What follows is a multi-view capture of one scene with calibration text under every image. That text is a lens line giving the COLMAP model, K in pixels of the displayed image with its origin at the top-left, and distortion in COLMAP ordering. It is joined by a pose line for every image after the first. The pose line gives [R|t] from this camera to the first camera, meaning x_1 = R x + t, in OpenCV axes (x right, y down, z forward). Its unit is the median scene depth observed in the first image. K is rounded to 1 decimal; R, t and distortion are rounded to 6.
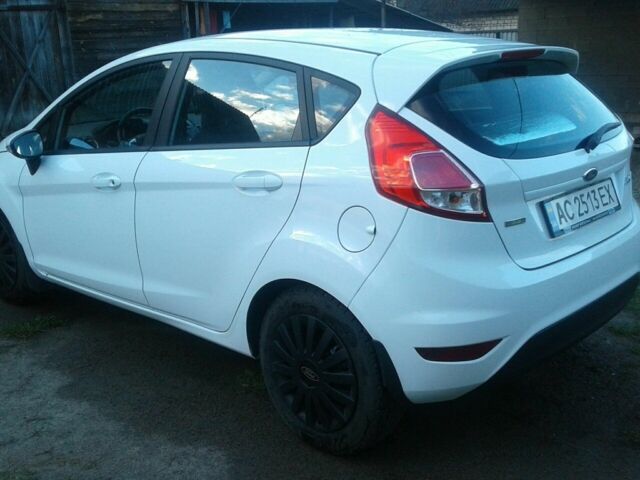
lens RADIAL K [[747.7, 0, 320.3], [0, 747.7, 244.4], [0, 0, 1]] dist [0.001458, 0.000000]
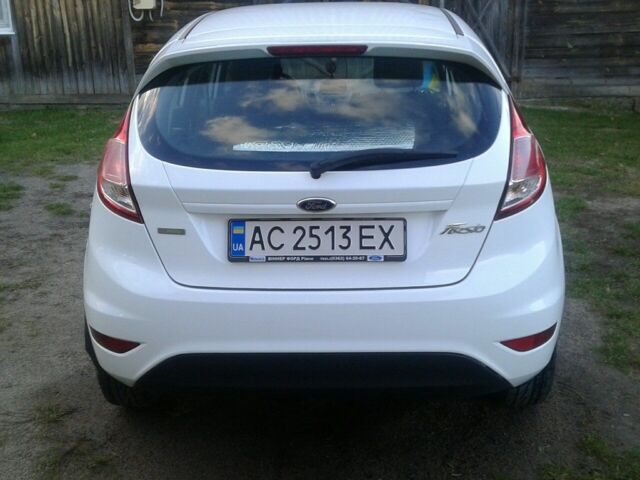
lens RADIAL K [[726.9, 0, 318.7], [0, 726.9, 239.7], [0, 0, 1]] dist [0.069442, 0.000000]
pose [[0.686643, 0.255201, -0.680730, 0.890820], [-0.207424, 0.966212, 0.153001, -0.173762], [0.696776, 0.036142, 0.716378, 0.415921]]
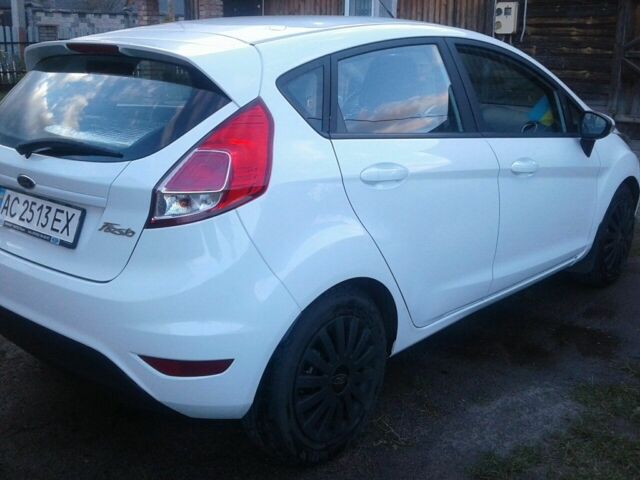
lens RADIAL K [[747.7, 0, 320.9], [0, 747.7, 235.4], [0, 0, 1]] dist [0.001458, 0.000000]
pose [[0.057283, 0.300715, -0.951992, 1.235043], [-0.276481, 0.921041, 0.274302, -0.372120], [0.959311, 0.247495, 0.135902, 1.201235]]
